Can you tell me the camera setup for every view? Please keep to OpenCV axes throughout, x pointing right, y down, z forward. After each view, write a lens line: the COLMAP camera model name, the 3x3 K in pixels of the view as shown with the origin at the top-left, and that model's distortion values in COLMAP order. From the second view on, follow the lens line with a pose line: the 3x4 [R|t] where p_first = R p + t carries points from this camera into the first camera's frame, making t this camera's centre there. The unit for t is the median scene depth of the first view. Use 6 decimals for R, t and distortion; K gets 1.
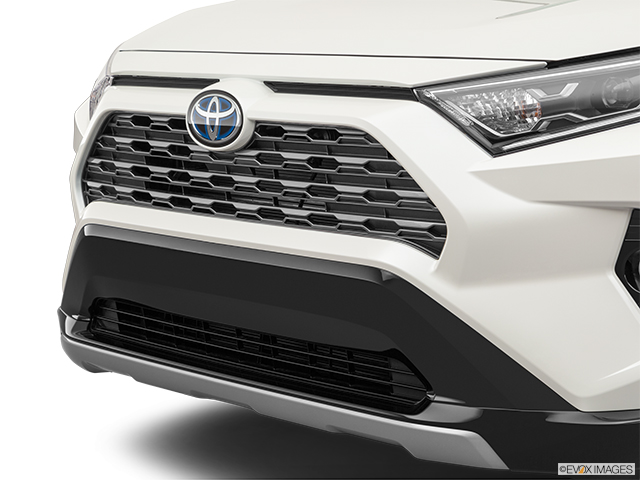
lens RADIAL K [[1559.6, 0, 318.4], [0, 1559.6, 239.7], [0, 0, 1]] dist [-0.077194, 0.000000]
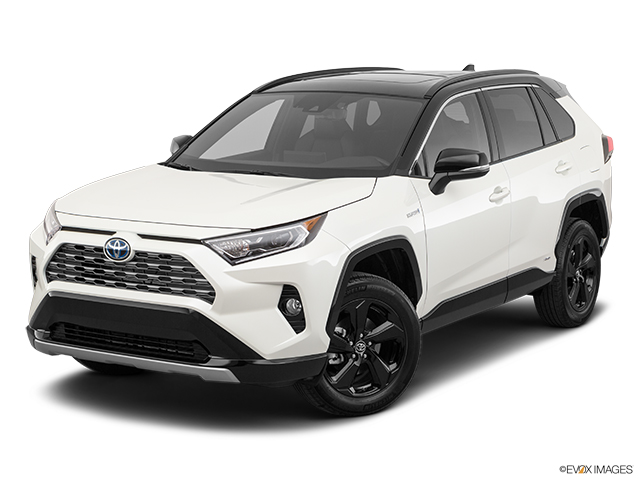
lens RADIAL K [[1243.6, 0, 316.6], [0, 1243.6, 238.6], [0, 0, 1]] dist [0.137282, 0.000000]
pose [[0.972860, -0.020650, 0.230471, -0.227913], [0.022513, 0.999732, -0.005455, -0.081105], [-0.230296, 0.010496, 0.973064, -1.066326]]
